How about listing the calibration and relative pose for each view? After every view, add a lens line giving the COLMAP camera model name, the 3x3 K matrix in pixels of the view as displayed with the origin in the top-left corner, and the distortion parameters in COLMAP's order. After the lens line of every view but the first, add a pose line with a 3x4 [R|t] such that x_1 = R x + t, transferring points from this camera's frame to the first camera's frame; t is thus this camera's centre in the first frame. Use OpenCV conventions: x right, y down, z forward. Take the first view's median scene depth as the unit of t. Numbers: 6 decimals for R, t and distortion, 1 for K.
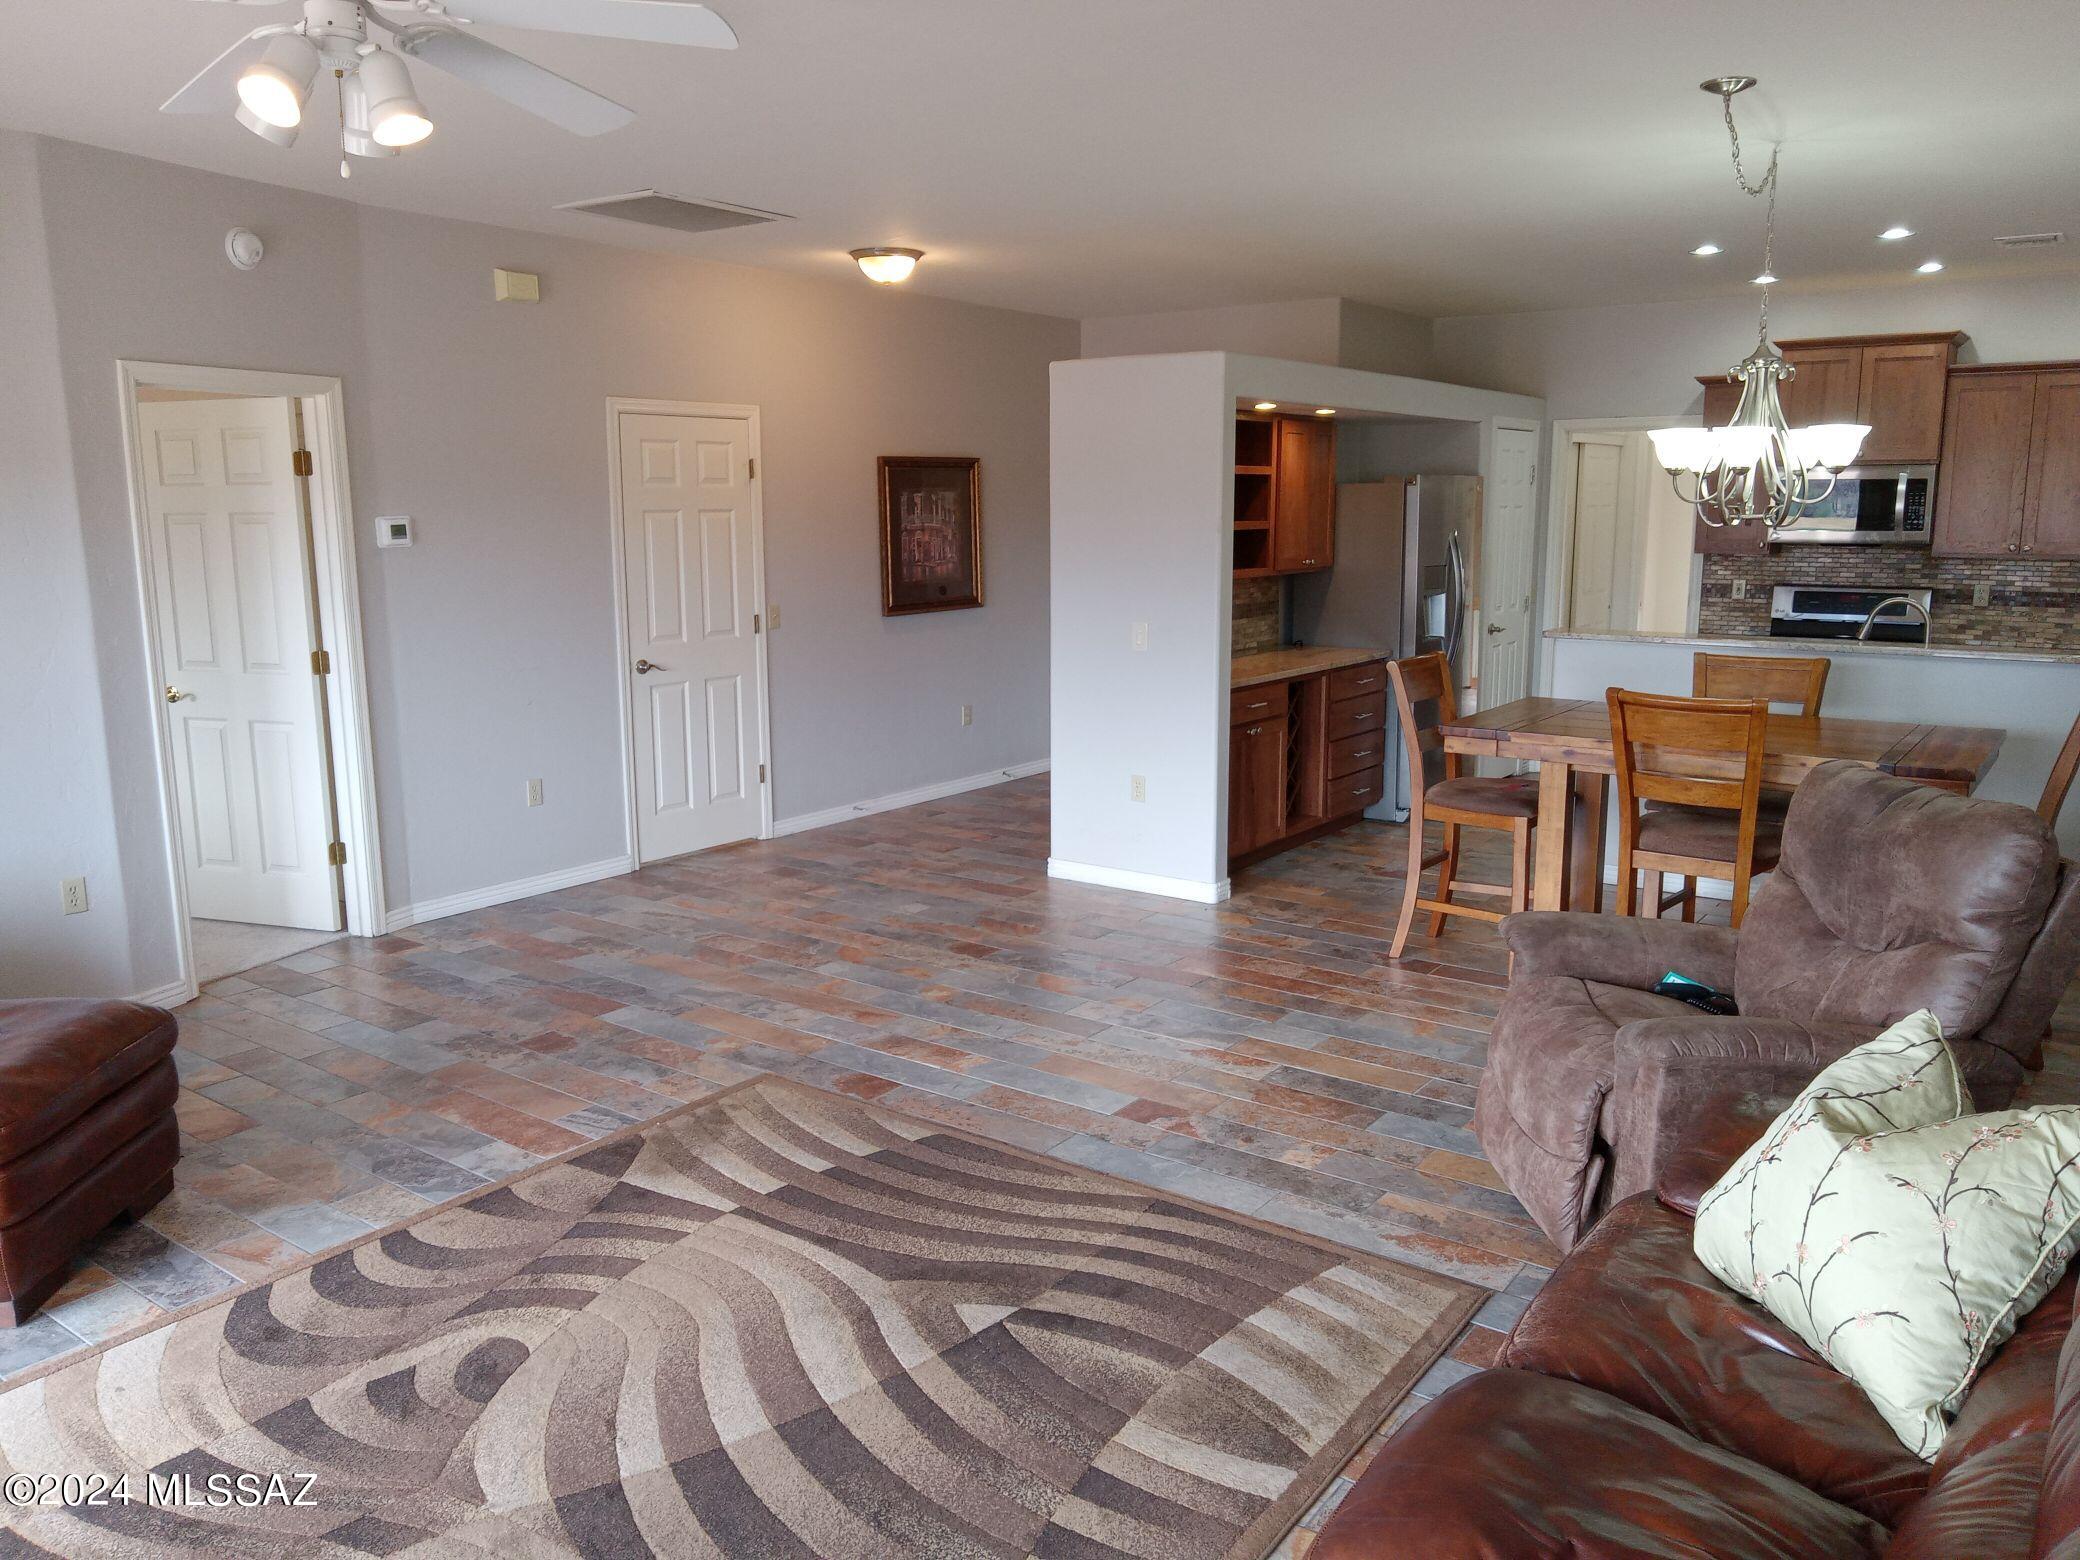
lens RADIAL K [[1545.5, 0, 1040.0], [0, 1545.5, 780.0], [0, 0, 1]] dist [-0.008867, -0.000216]
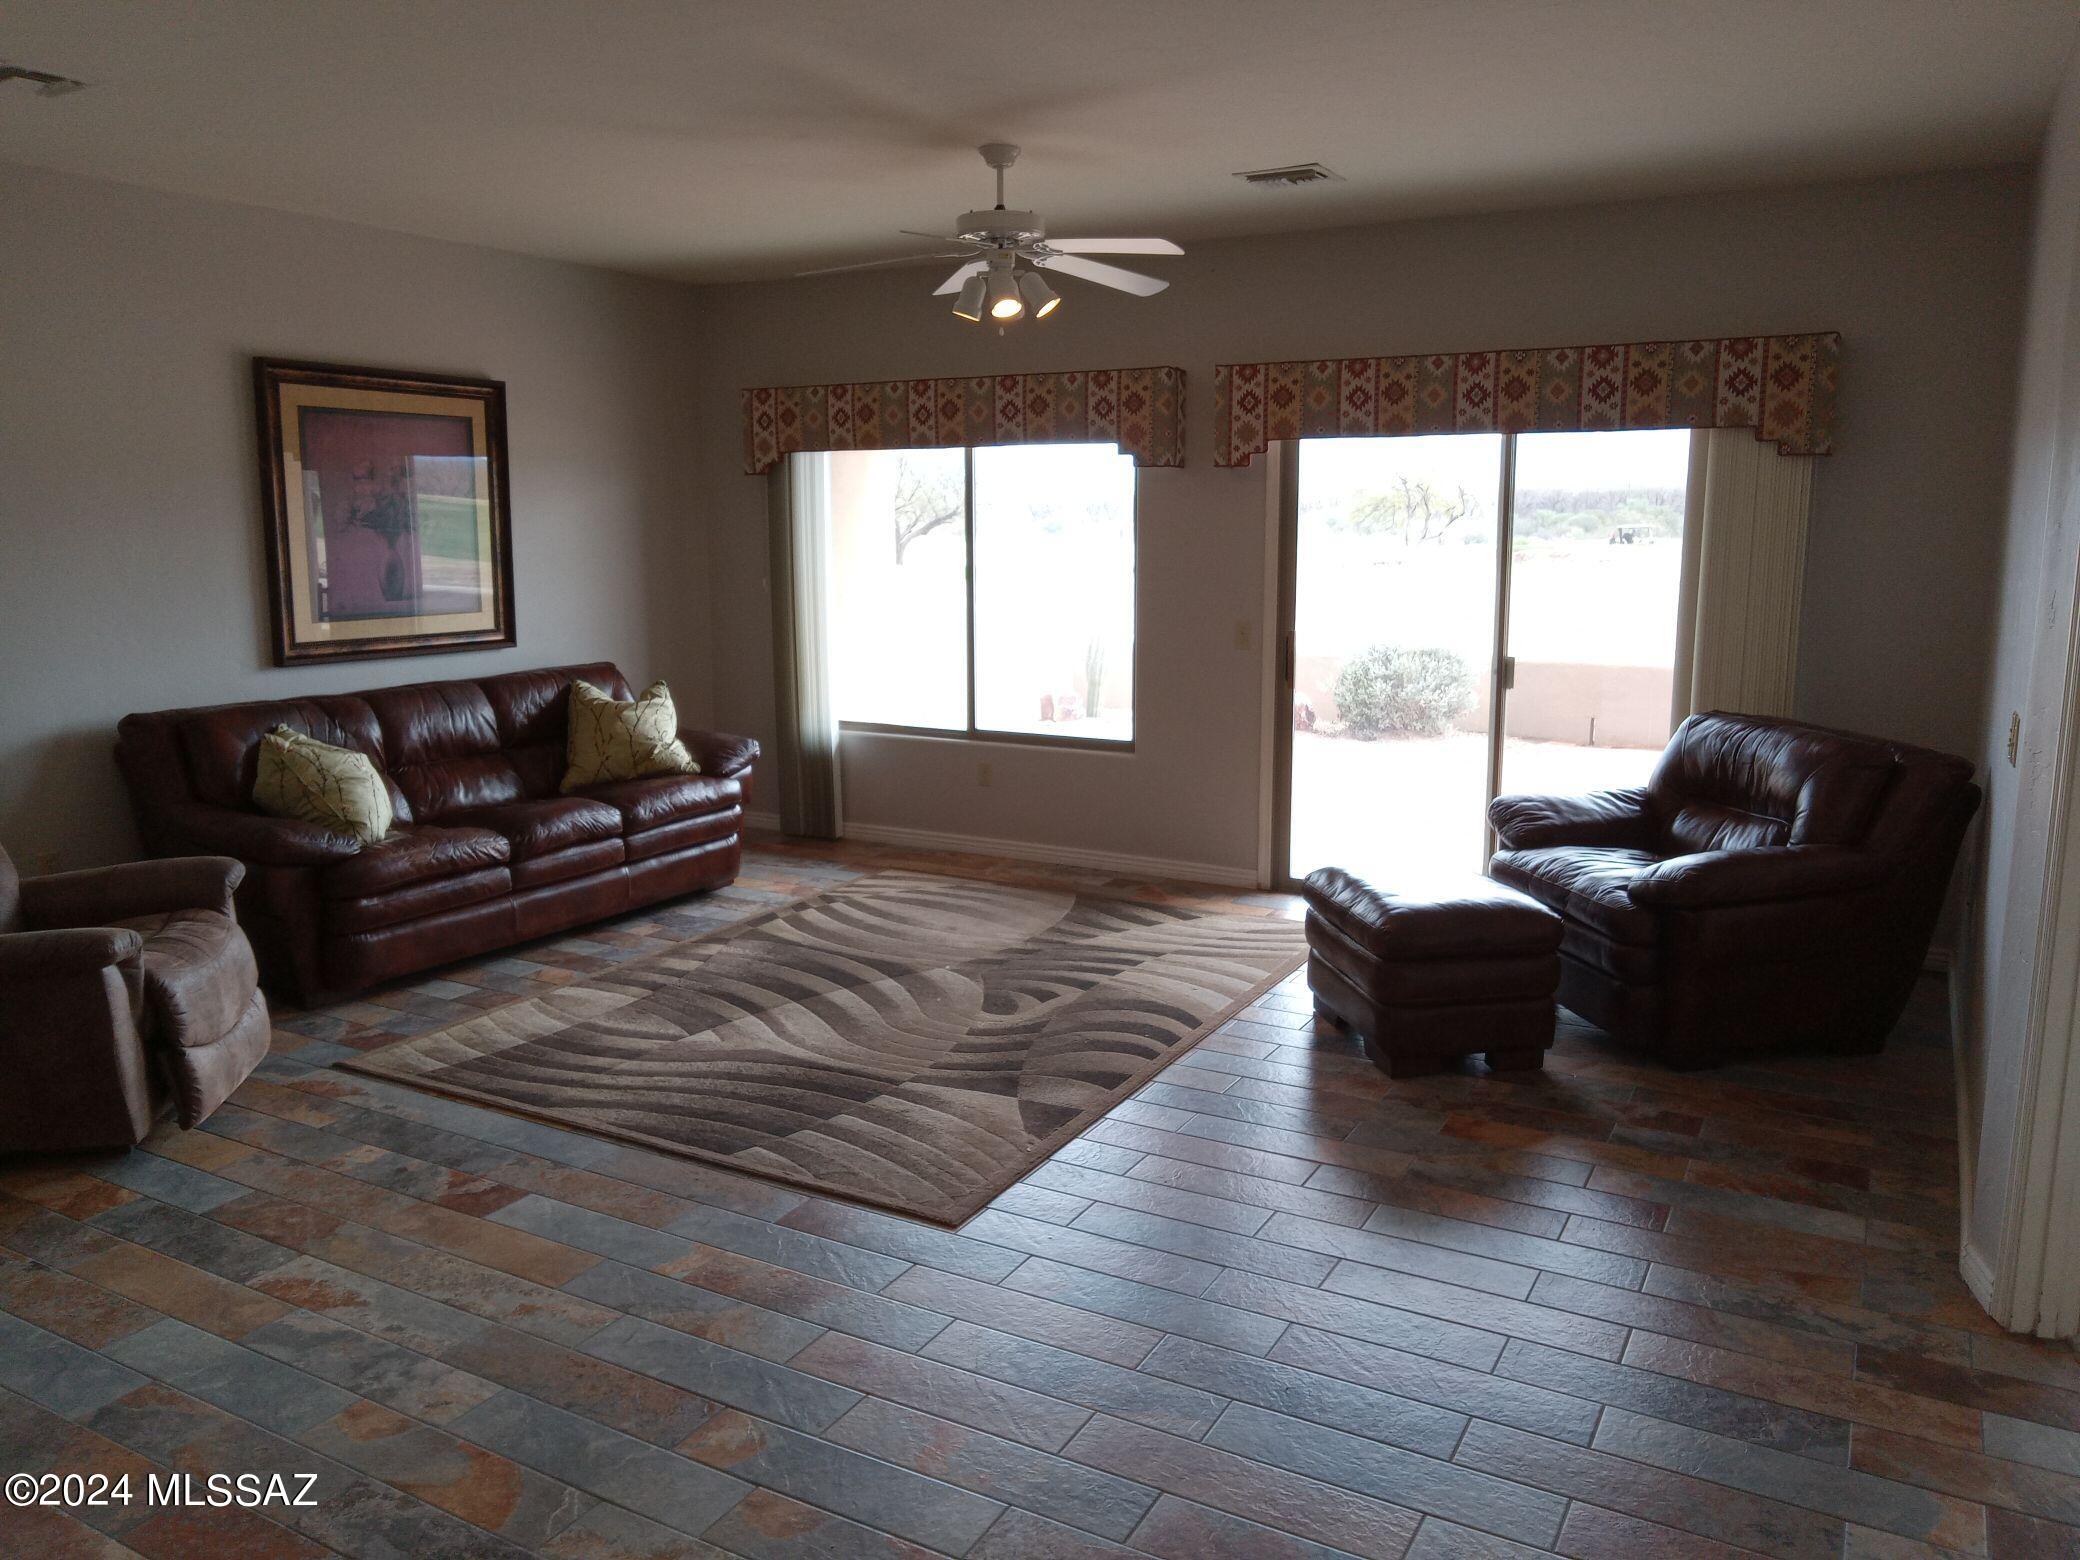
lens RADIAL K [[1552.7, 0, 1027.6], [0, 1552.7, 768.8], [0, 0, 1]] dist [-0.002512, -0.001069]
pose [[-0.993217, 0.026935, -0.113114, -0.154954], [-0.012805, 0.941547, 0.336639, -0.342515], [0.115569, 0.335804, -0.934815, 1.950328]]
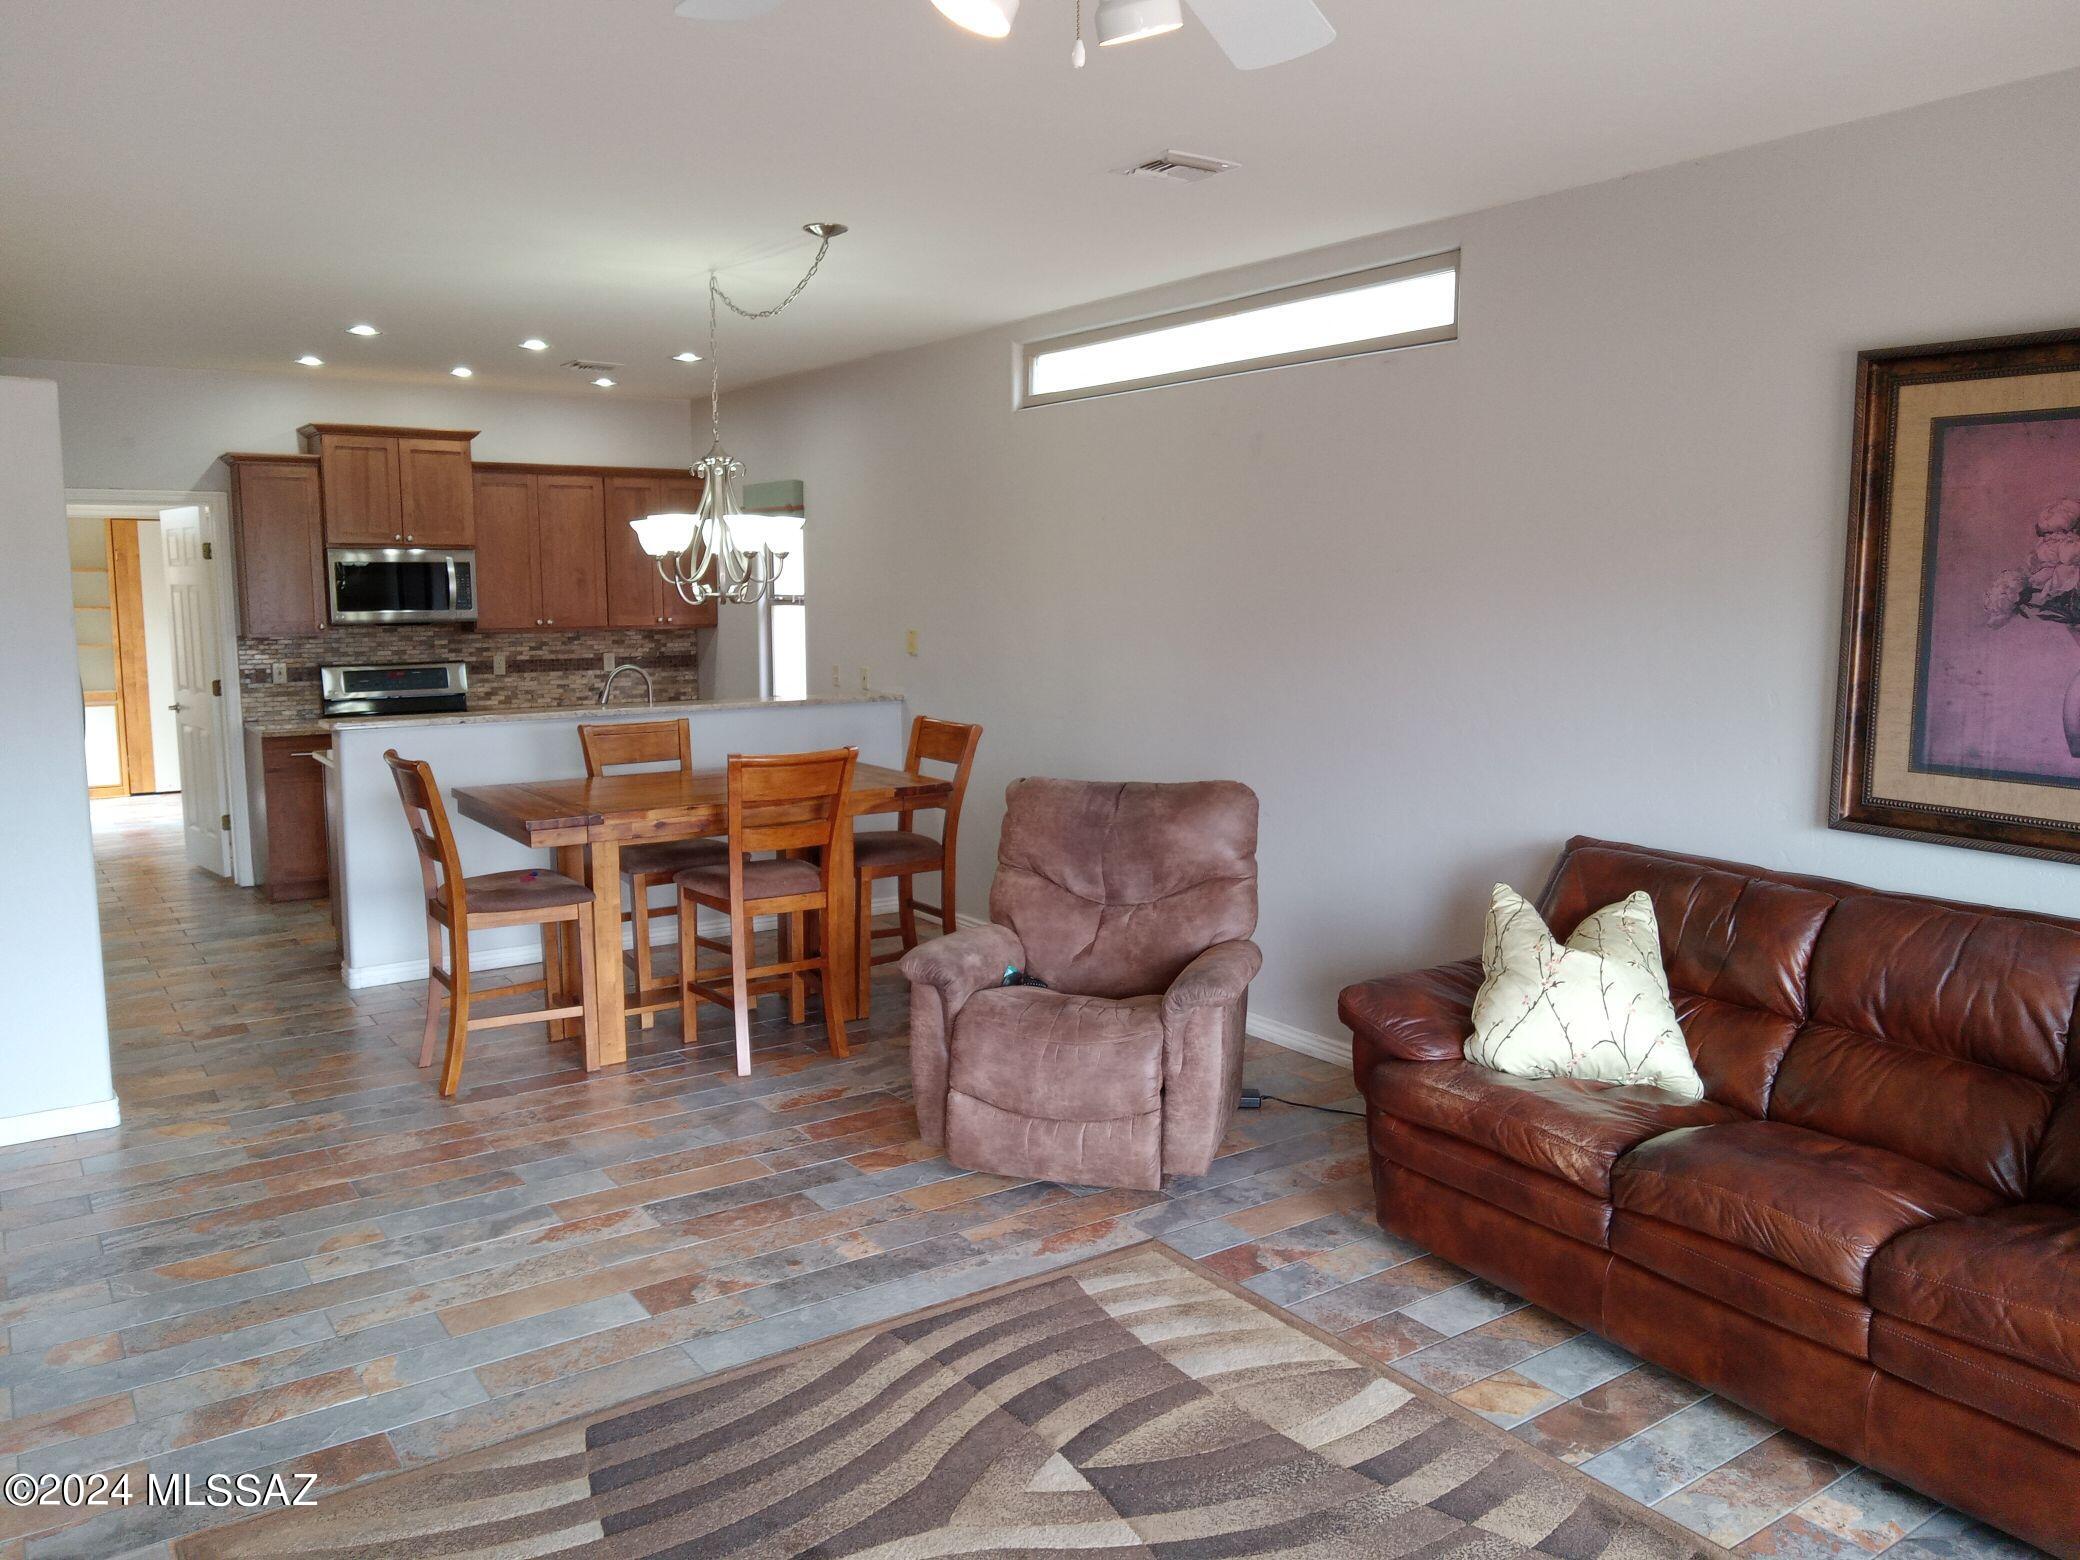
lens RADIAL K [[1552.7, 0, 1027.6], [0, 1552.7, 768.8], [0, 0, 1]] dist [-0.002512, -0.001069]
pose [[0.329555, -0.112571, 0.937401, -0.696413], [0.168983, 0.983867, 0.058743, -0.095425], [-0.928891, 0.139046, 0.343261, 0.534094]]
